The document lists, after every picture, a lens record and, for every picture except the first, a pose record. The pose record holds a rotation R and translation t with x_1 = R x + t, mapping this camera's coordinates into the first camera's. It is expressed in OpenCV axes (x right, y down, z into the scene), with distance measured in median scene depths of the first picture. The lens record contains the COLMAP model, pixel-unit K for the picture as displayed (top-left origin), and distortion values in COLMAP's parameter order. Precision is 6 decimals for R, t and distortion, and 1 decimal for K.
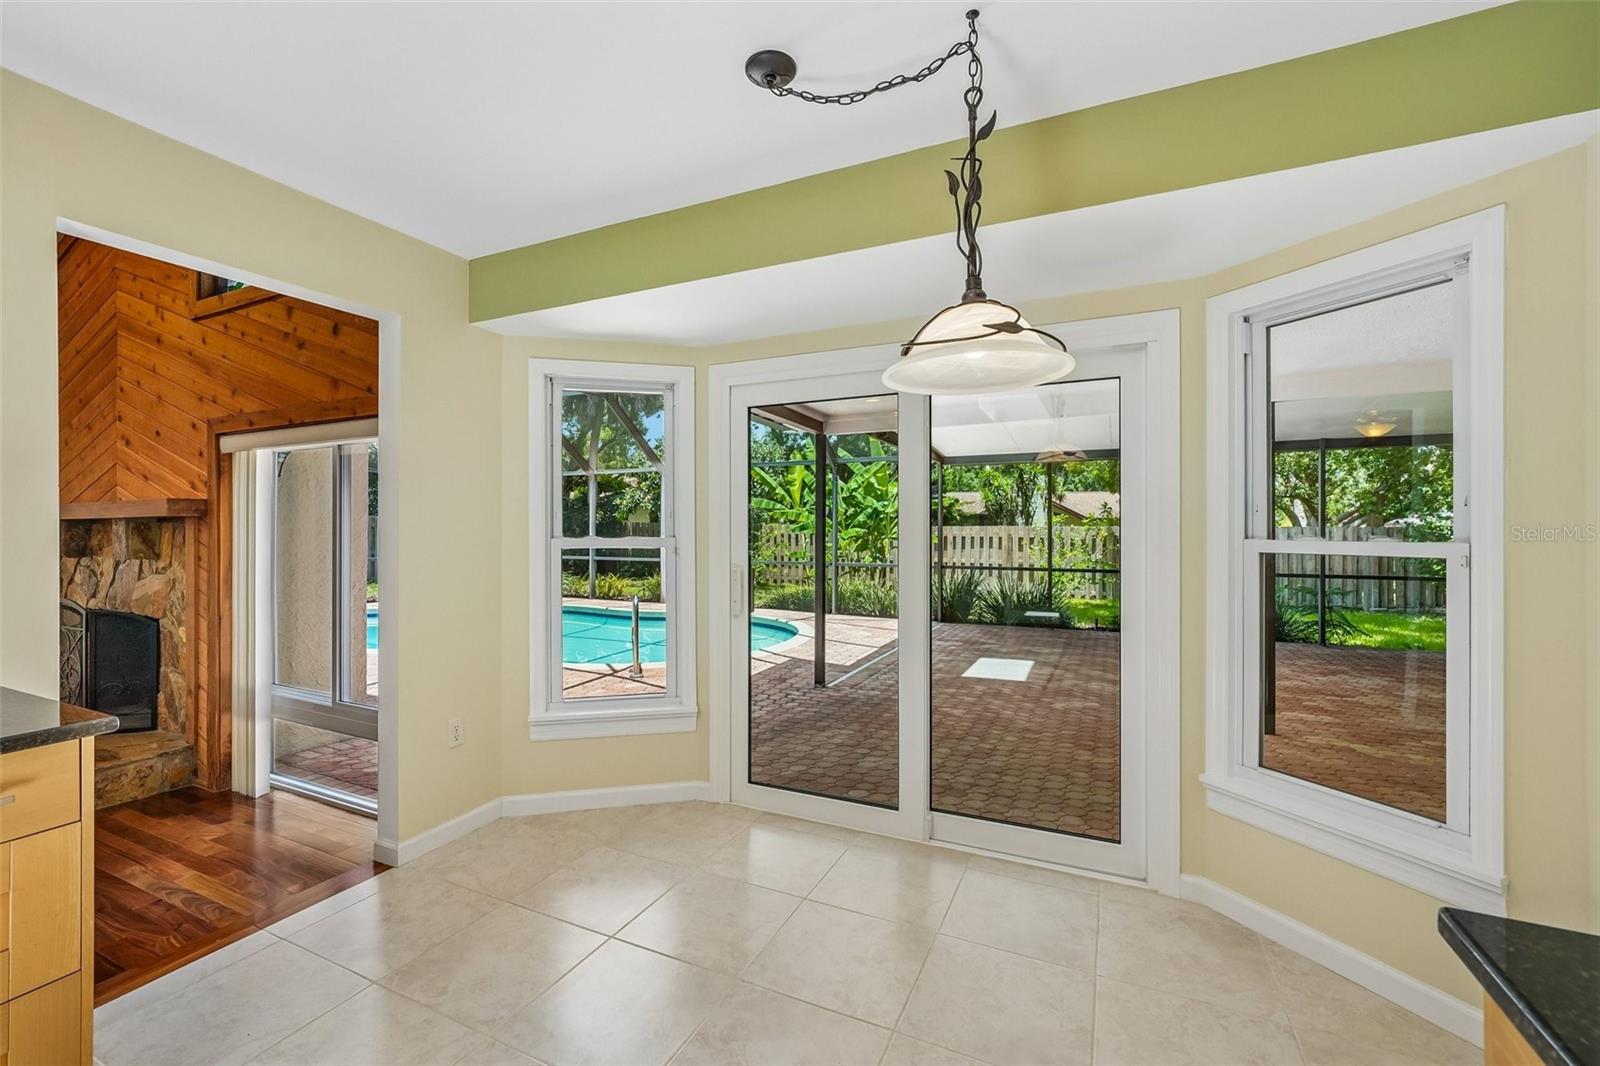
lens RADIAL K [[659.0, 0, 804.6], [0, 659.0, 531.3], [0, 0, 1]] dist [-0.010141, 0.000894]
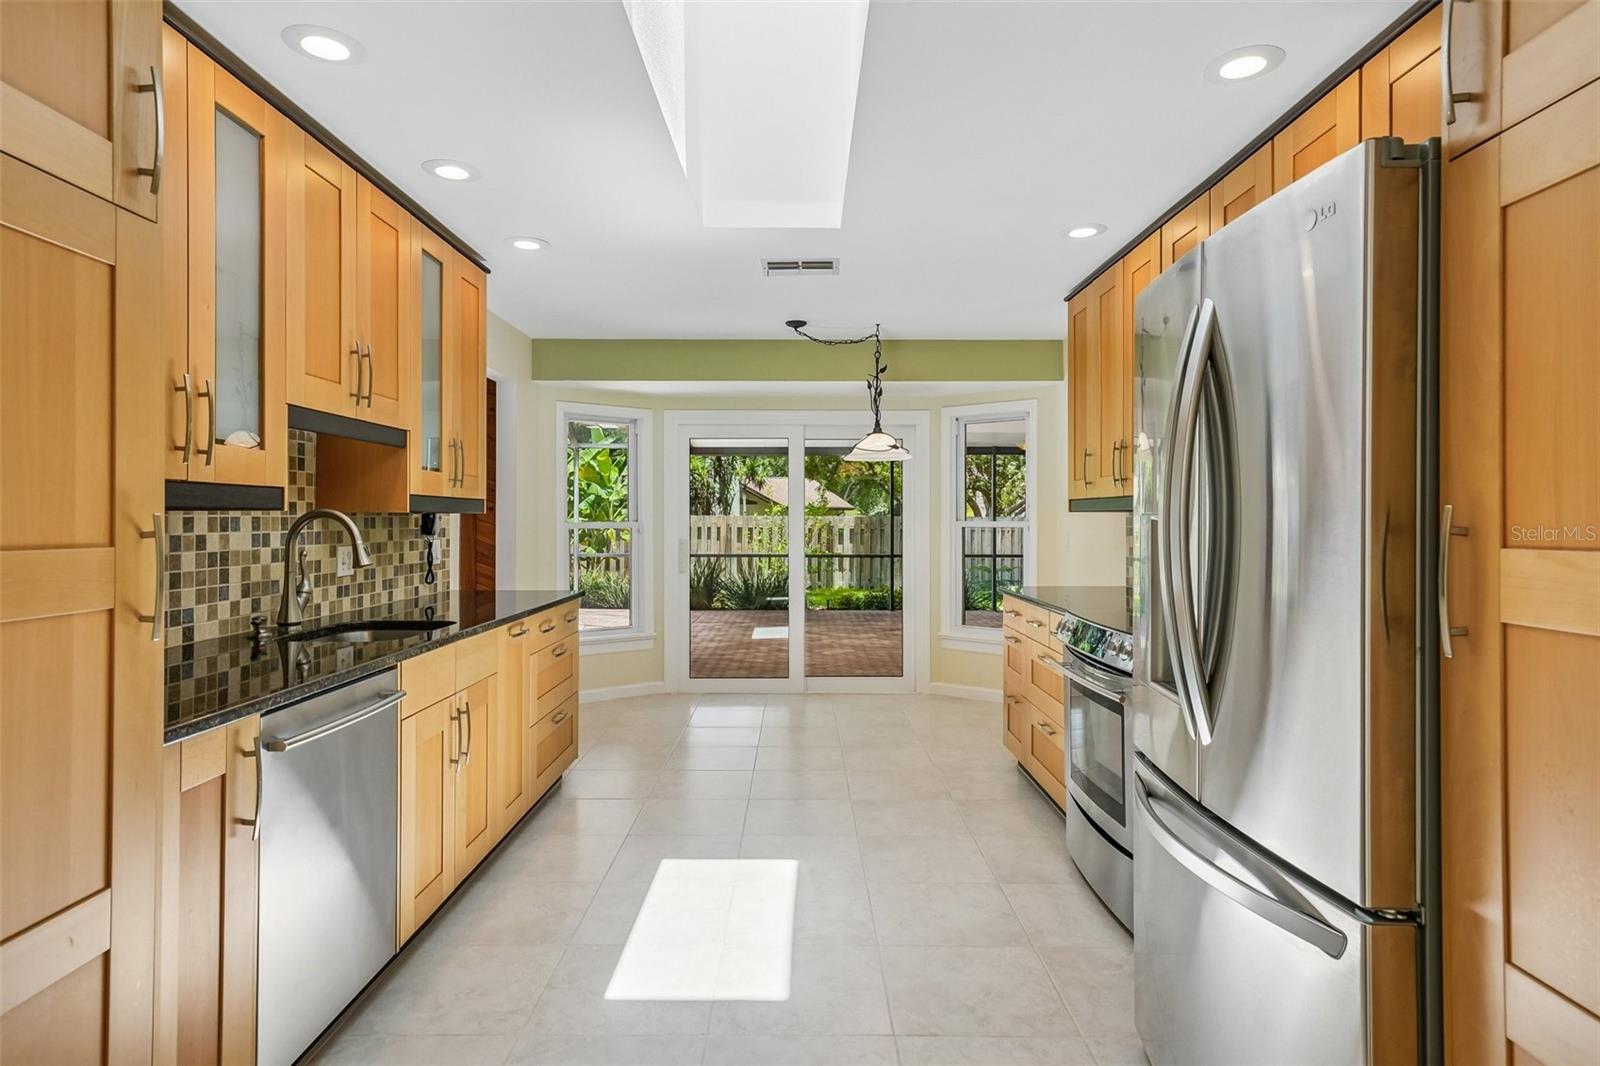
lens RADIAL K [[911.7, 0, 796.6], [0, 911.7, 520.1], [0, 0, 1]] dist [0.006961, 0.000373]
pose [[0.901649, 0.000331, 0.432469, -0.249284], [0.000950, 0.999996, -0.002746, 0.003545], [-0.432468, 0.002887, 0.901645, -0.334955]]
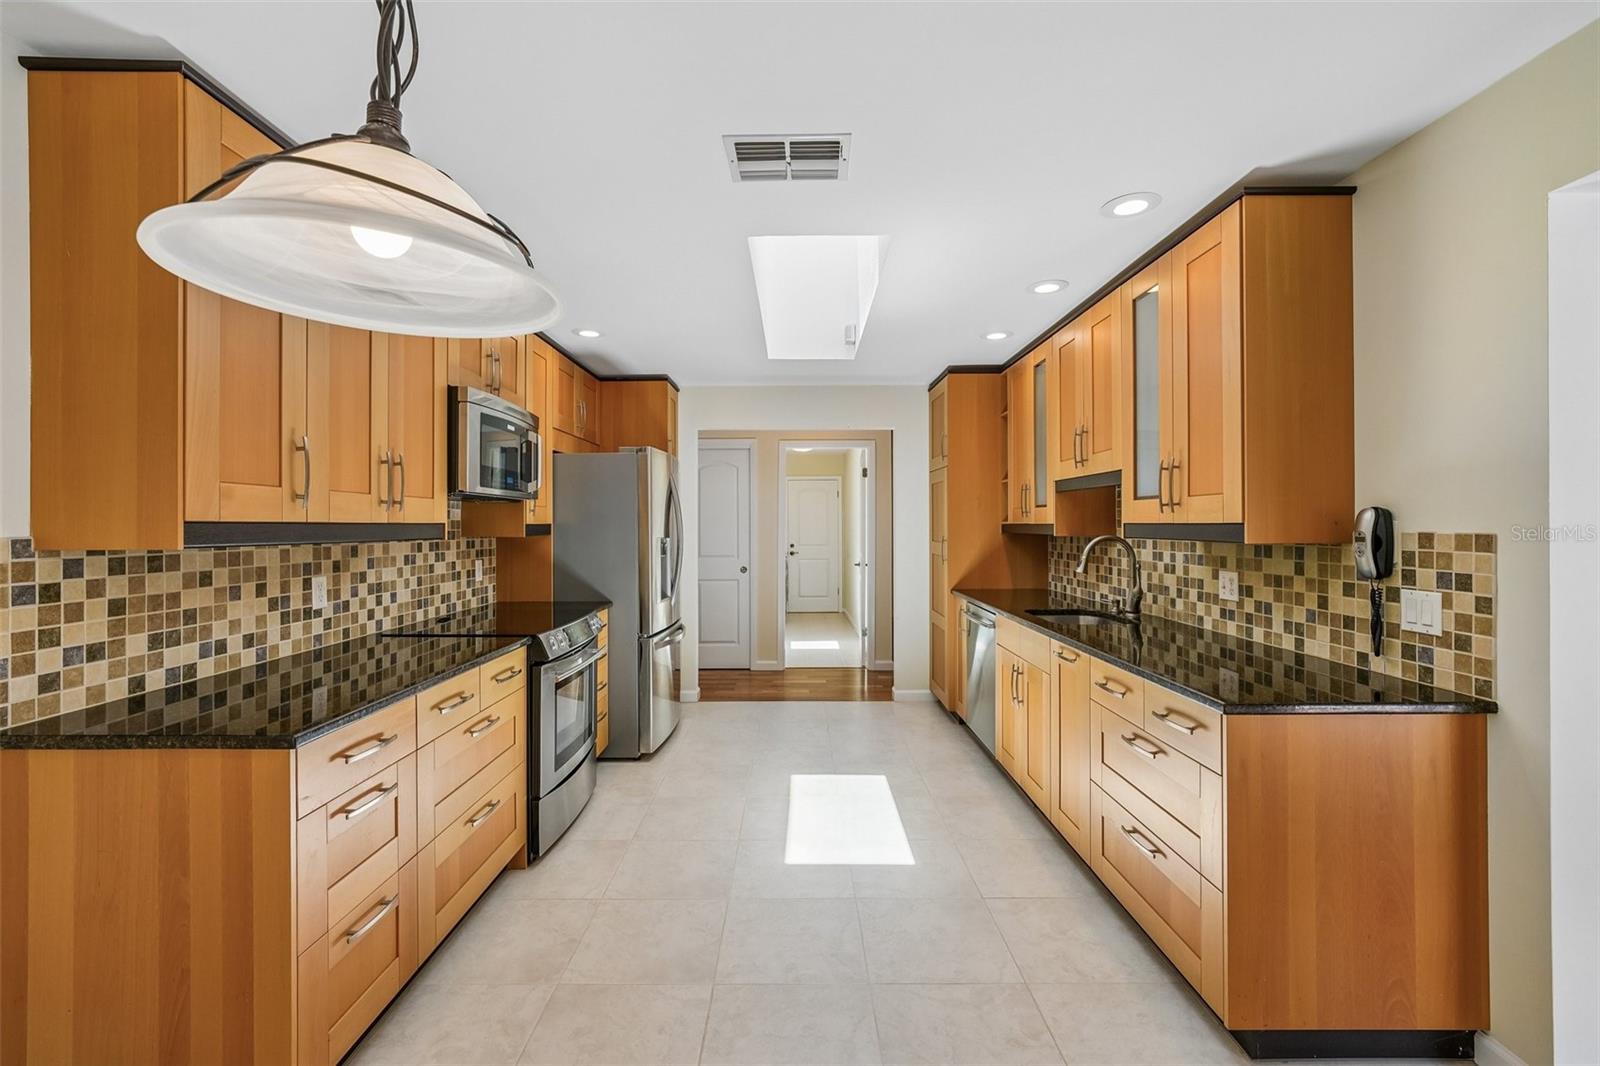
lens RADIAL K [[659.0, 0, 788.3], [0, 659.0, 524.9], [0, 0, 1]] dist [-0.010141, 0.000894]
pose [[-0.905809, 0.002917, -0.423677, 0.028448], [0.001473, 0.999992, 0.003736, -0.007900], [0.423684, 0.002760, -0.905806, 0.244537]]
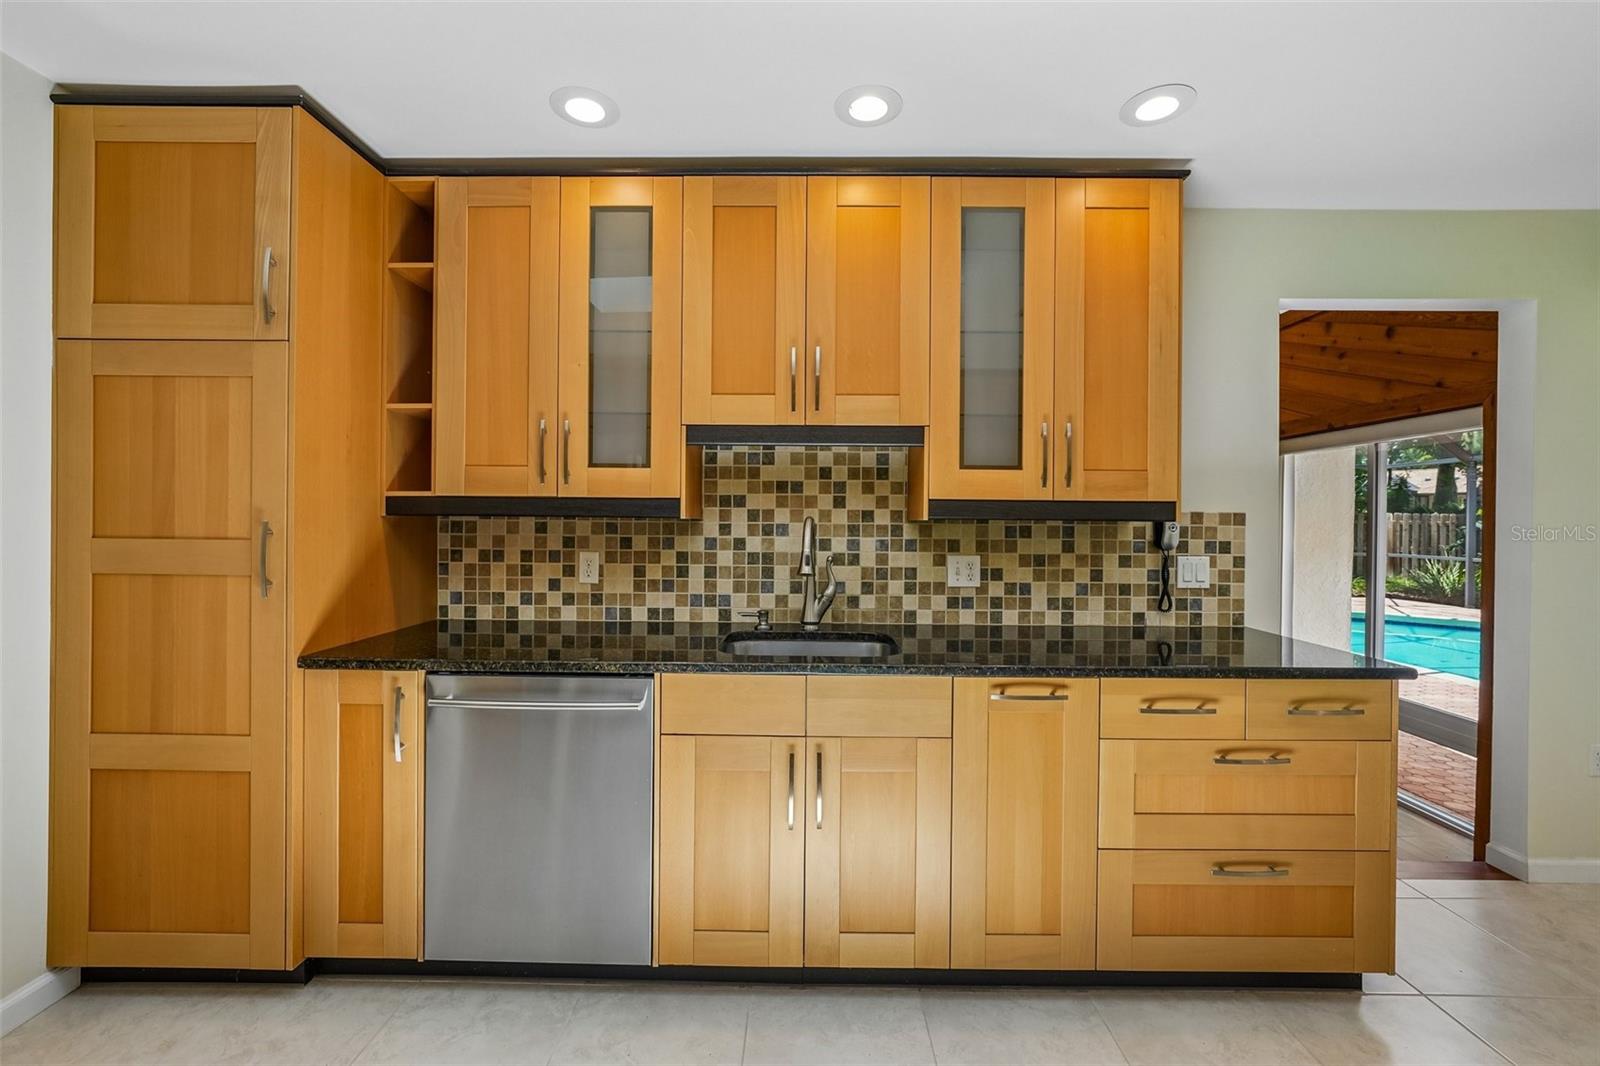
lens RADIAL K [[659.0, 0, 797.5], [0, 659.0, 521.6], [0, 0, 1]] dist [-0.010141, 0.000894]
pose [[0.420651, 0.008313, -0.907184, -0.053110], [-0.011962, 0.999922, 0.003616, -0.000261], [0.907144, 0.009331, 0.420718, -0.088910]]
